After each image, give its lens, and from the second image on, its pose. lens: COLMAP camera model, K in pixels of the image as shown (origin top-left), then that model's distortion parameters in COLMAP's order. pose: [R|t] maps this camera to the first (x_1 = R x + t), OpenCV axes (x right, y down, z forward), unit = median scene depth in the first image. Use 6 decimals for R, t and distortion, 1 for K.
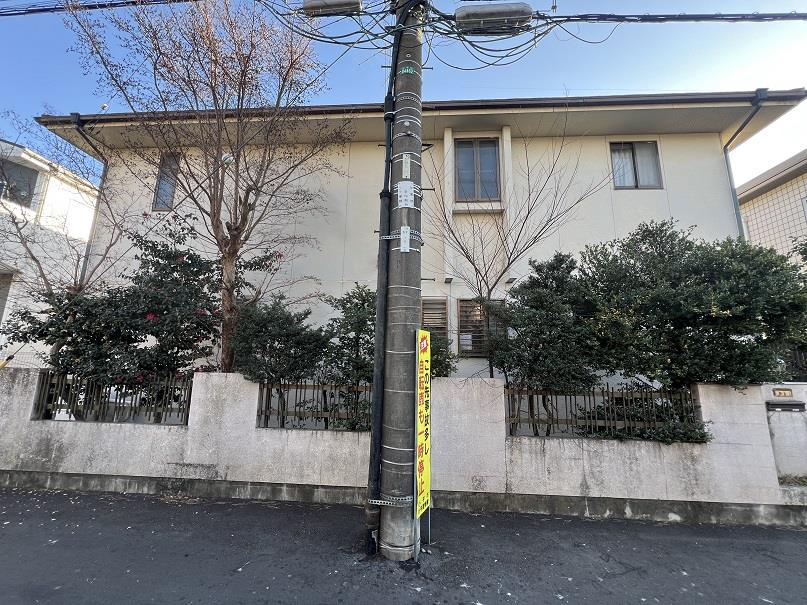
lens RADIAL K [[322.2, 0, 403.5], [0, 322.2, 302.5], [0, 0, 1]] dist [-0.002116, -0.000147]
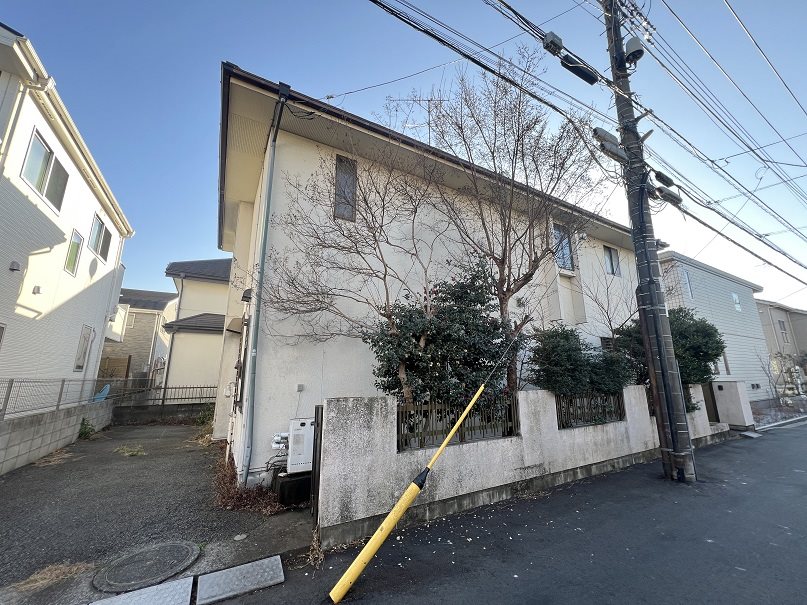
lens RADIAL K [[322.2, 0, 403.5], [0, 322.2, 302.5], [0, 0, 1]] dist [-0.002116, -0.000147]
pose [[0.834155, 0.096338, 0.543051, -1.812858], [-0.076256, 0.995315, -0.059437, -0.011102], [-0.546233, 0.008169, 0.837594, 0.230063]]
